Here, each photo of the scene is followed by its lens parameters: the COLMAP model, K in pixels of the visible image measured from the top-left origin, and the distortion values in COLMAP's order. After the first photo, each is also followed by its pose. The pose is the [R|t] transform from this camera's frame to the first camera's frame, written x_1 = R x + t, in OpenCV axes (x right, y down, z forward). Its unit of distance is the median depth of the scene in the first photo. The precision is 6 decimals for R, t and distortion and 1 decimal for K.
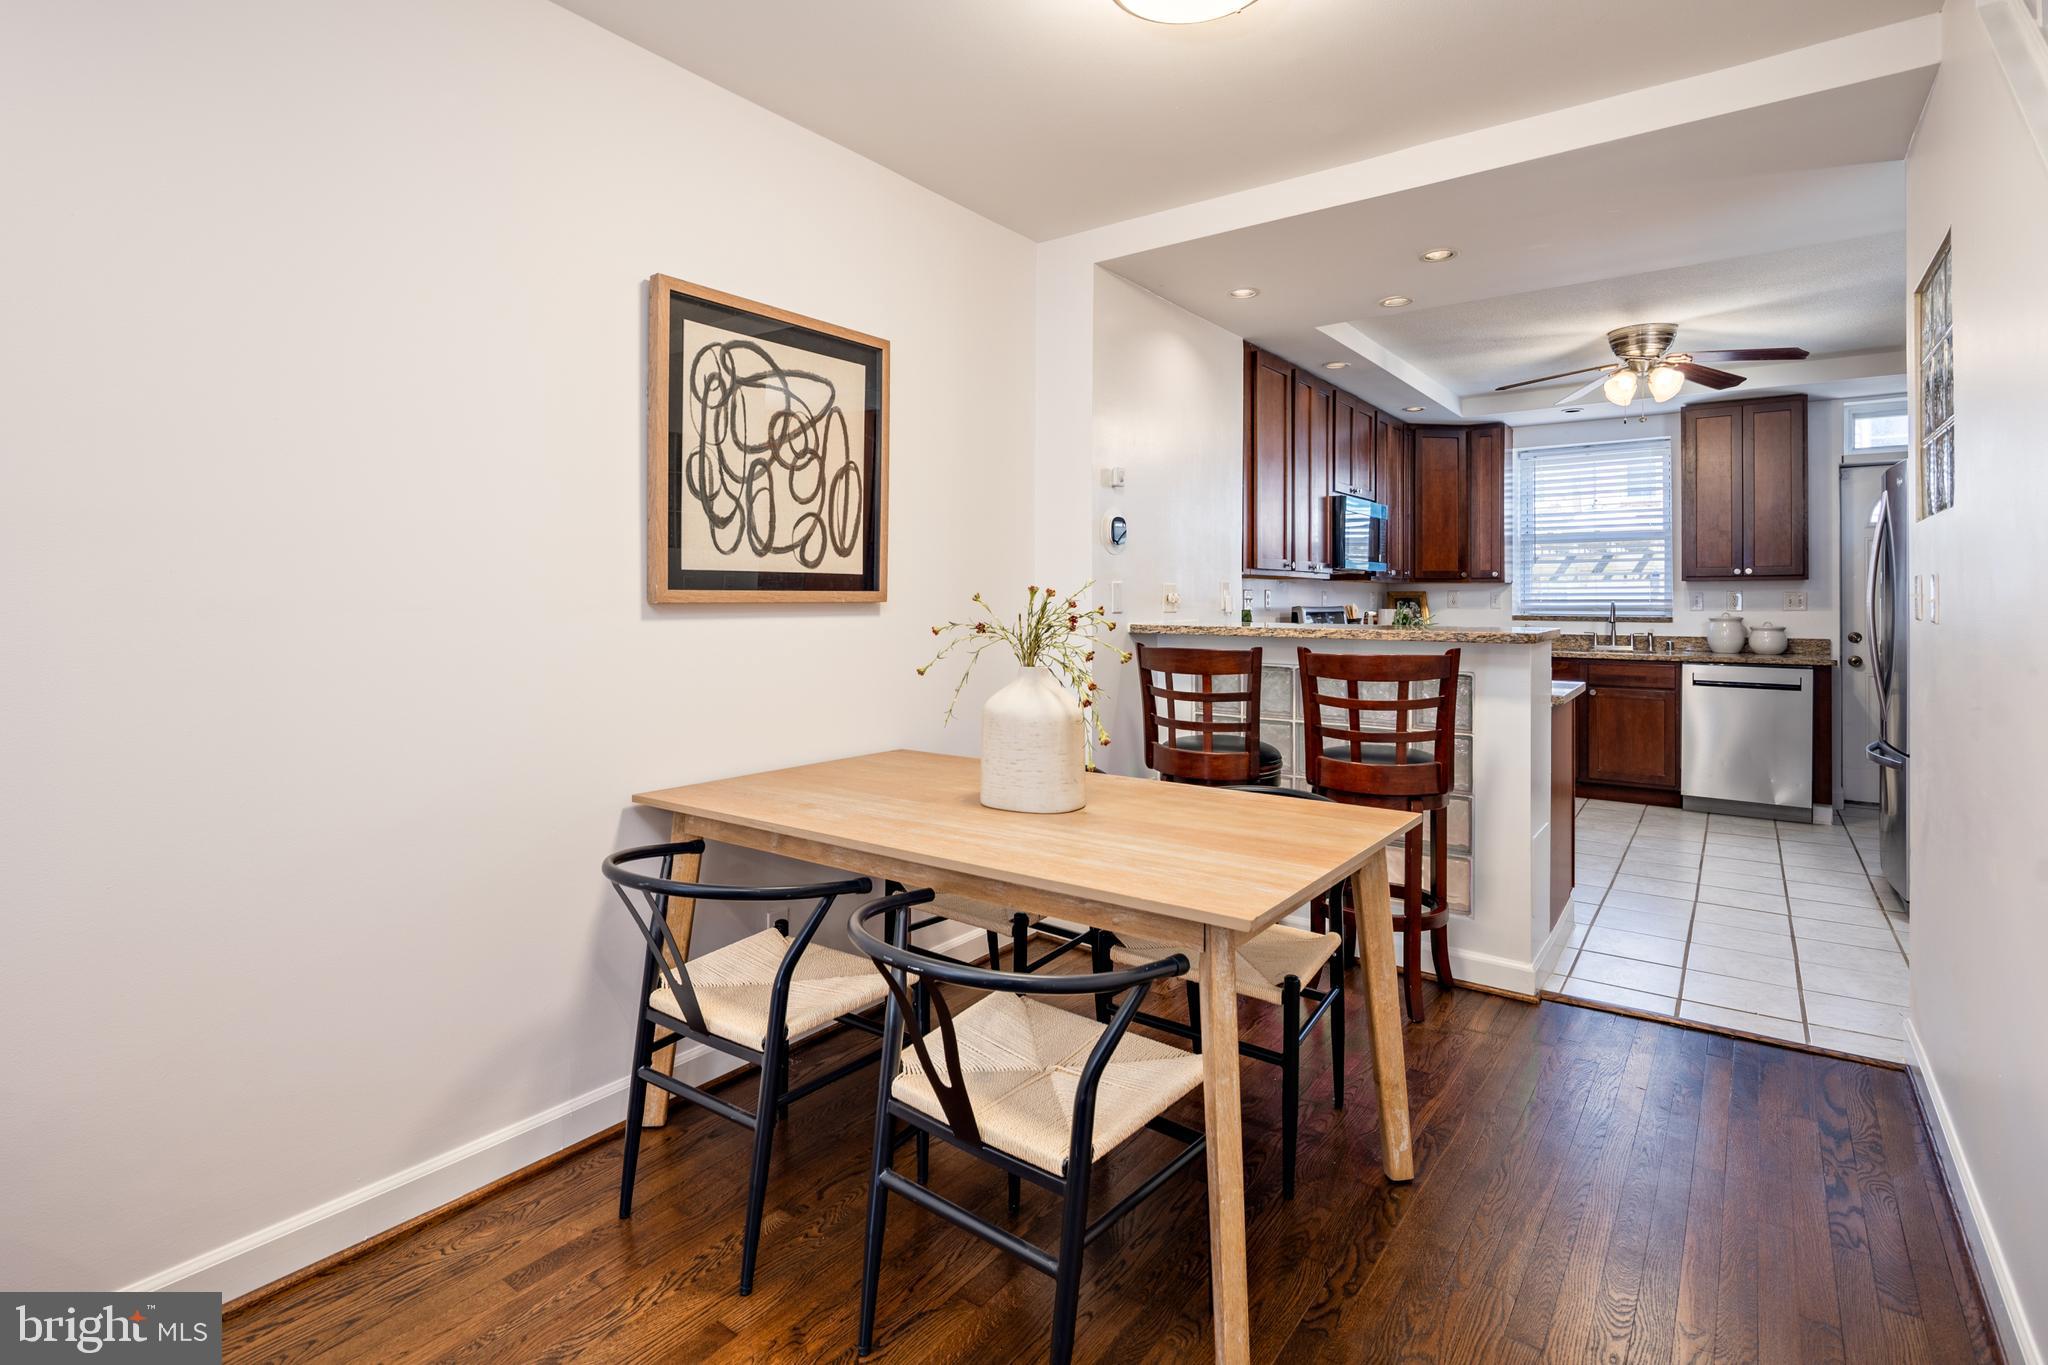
lens RADIAL K [[993.3, 0, 1013.7], [0, 993.3, 596.0], [0, 0, 1]] dist [0.000161, -0.003202]
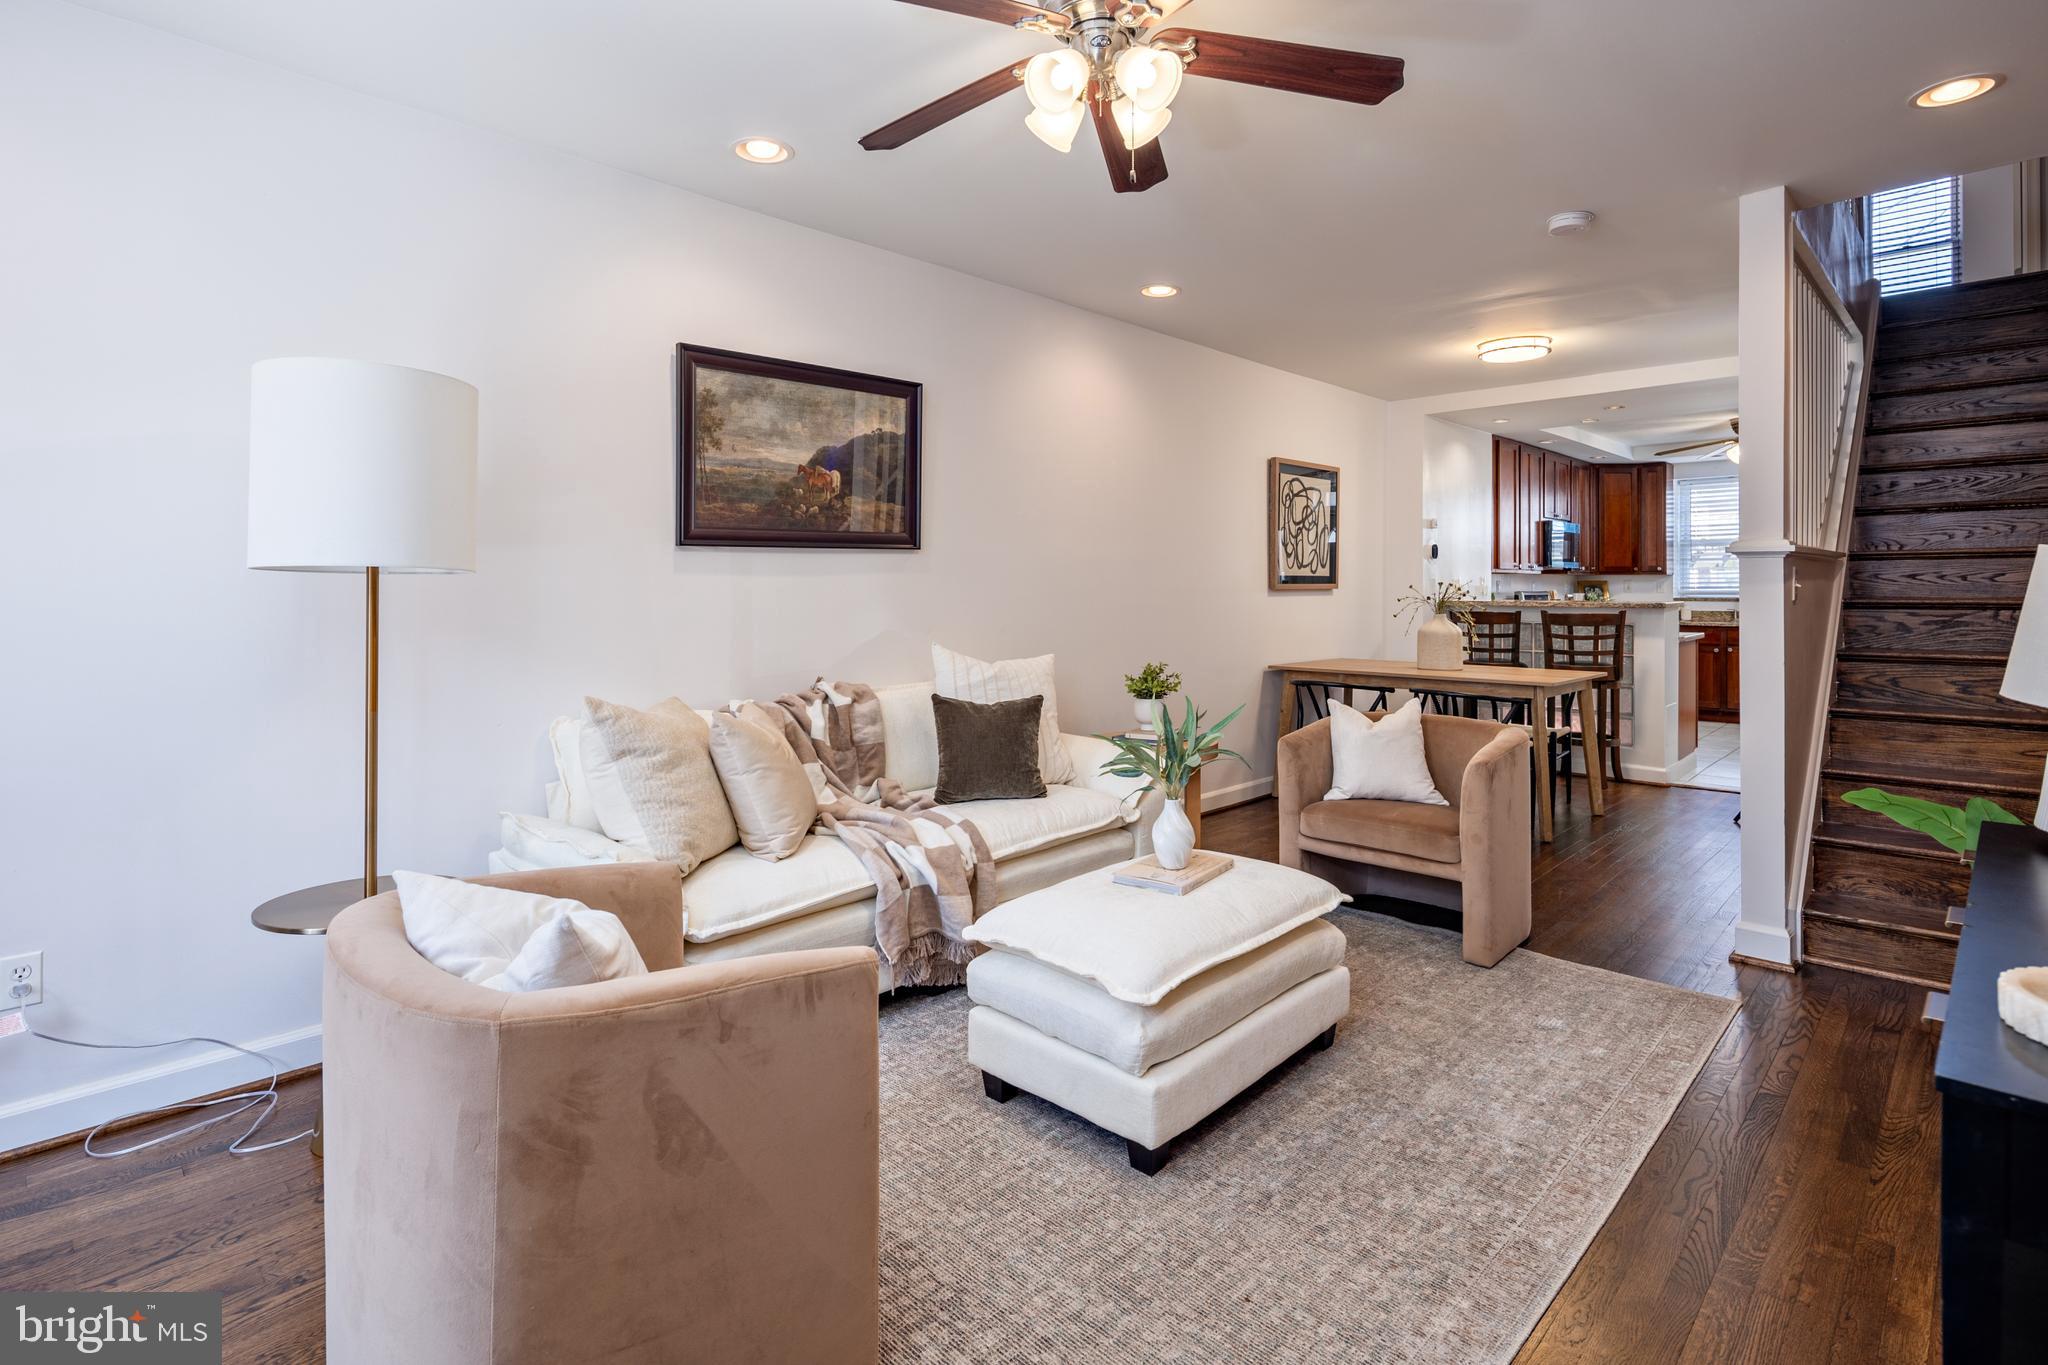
lens RADIAL K [[993.3, 0, 1012.5], [0, 993.3, 584.6], [0, 0, 1]] dist [0.000161, -0.003202]
pose [[0.989479, -0.002958, -0.144647, -0.289525], [0.003189, 0.999994, 0.001367, -0.004724], [0.144642, -0.001813, 0.989482, -0.691491]]
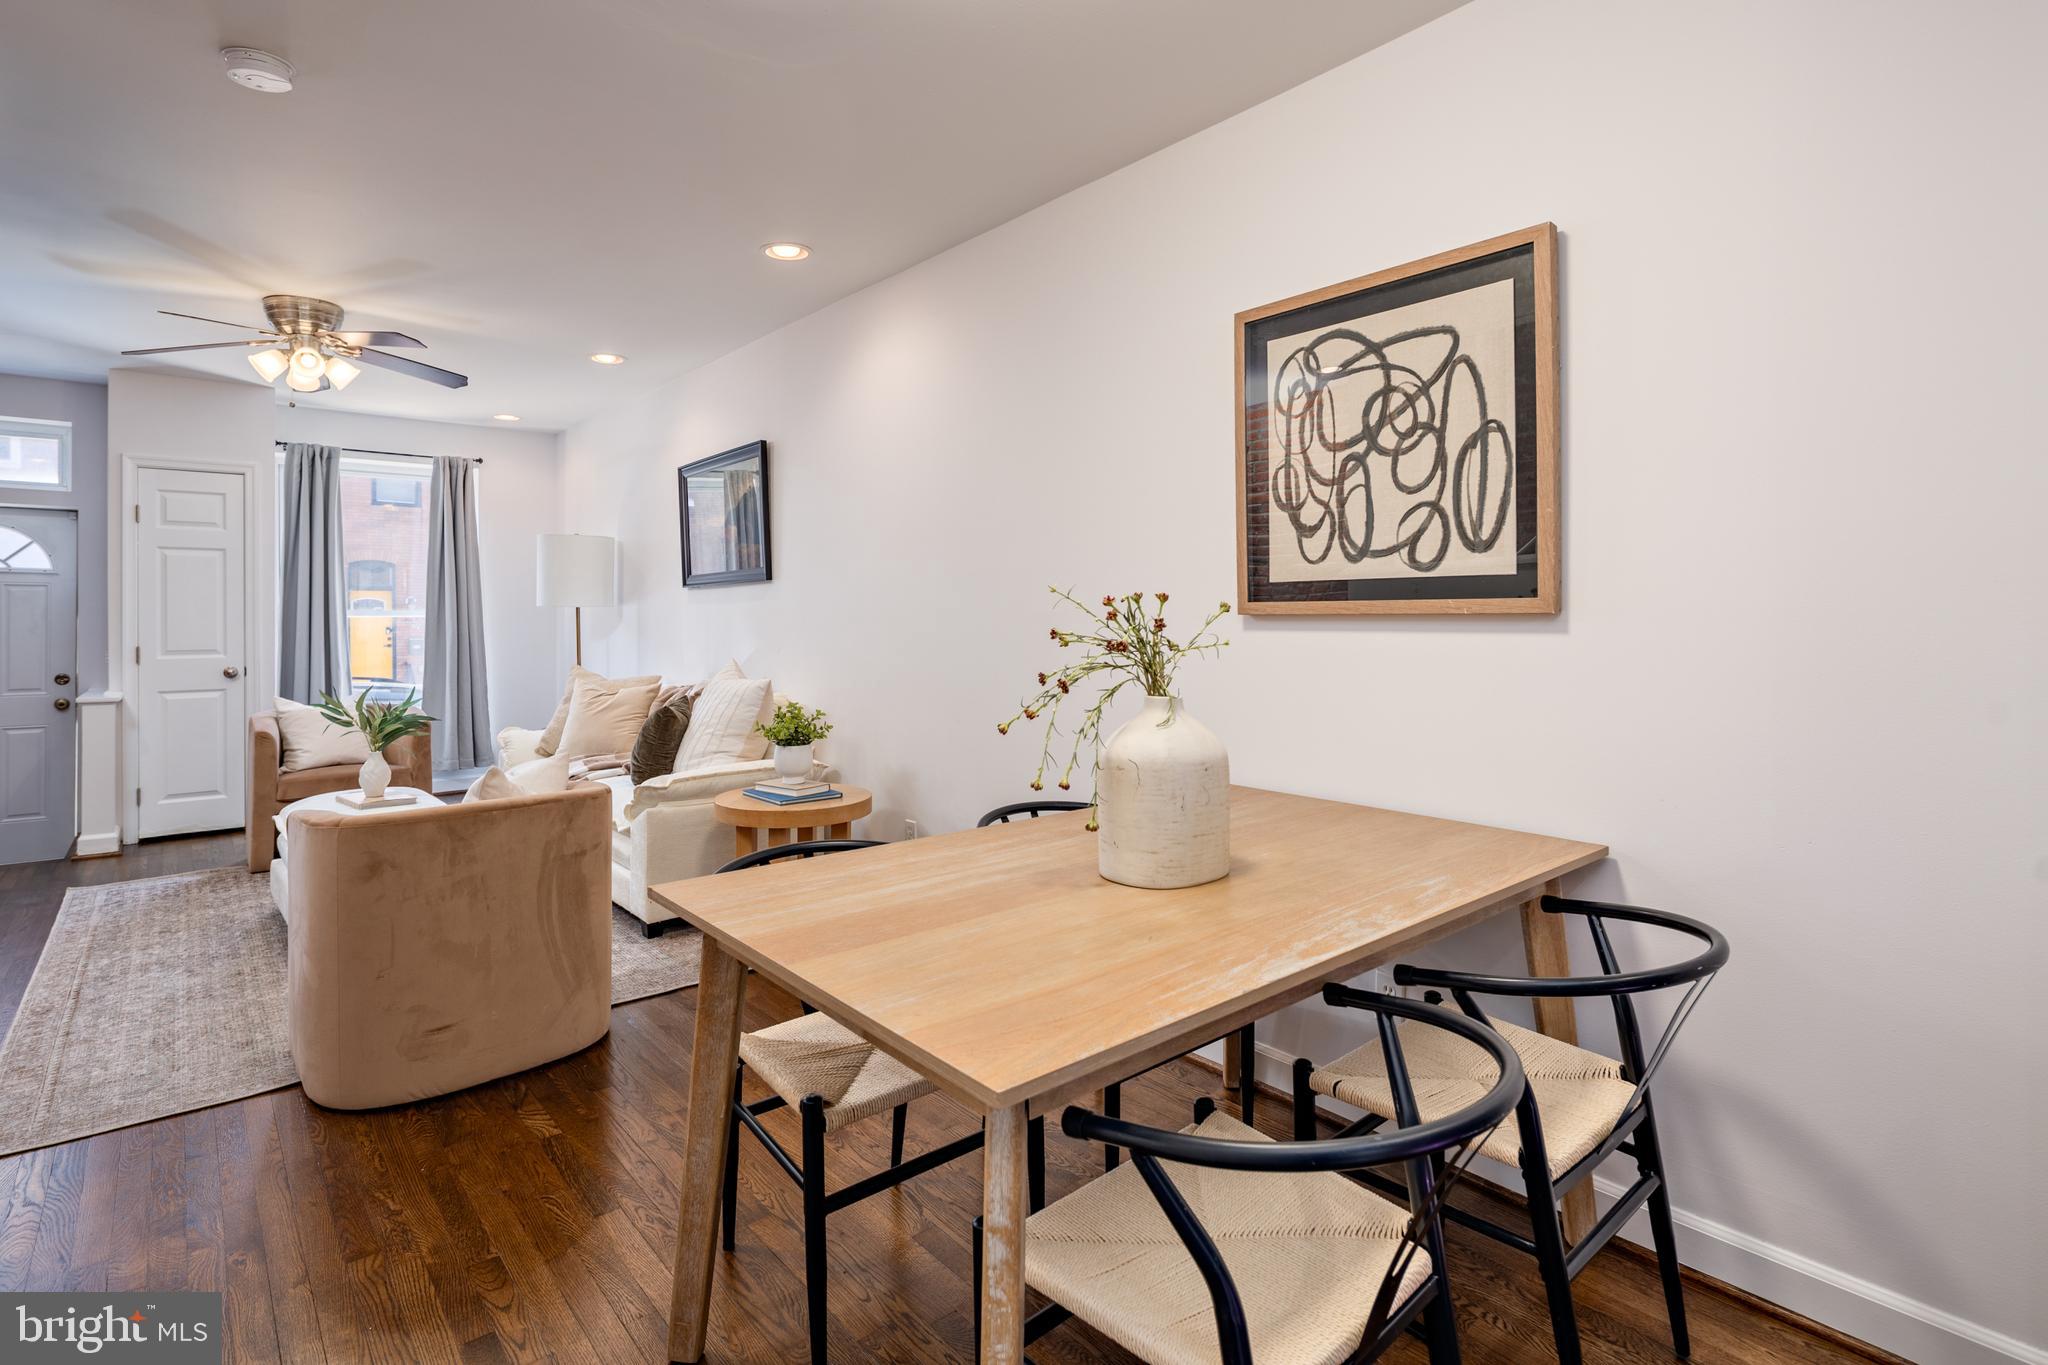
lens RADIAL K [[993.3, 0, 1031.0], [0, 993.3, 620.4], [0, 0, 1]] dist [0.000161, -0.003202]
pose [[-0.217584, 0.005727, -0.976025, 0.338721], [0.006187, 0.999971, 0.004488, 0.003202], [0.976022, -0.005062, -0.217613, 0.451769]]
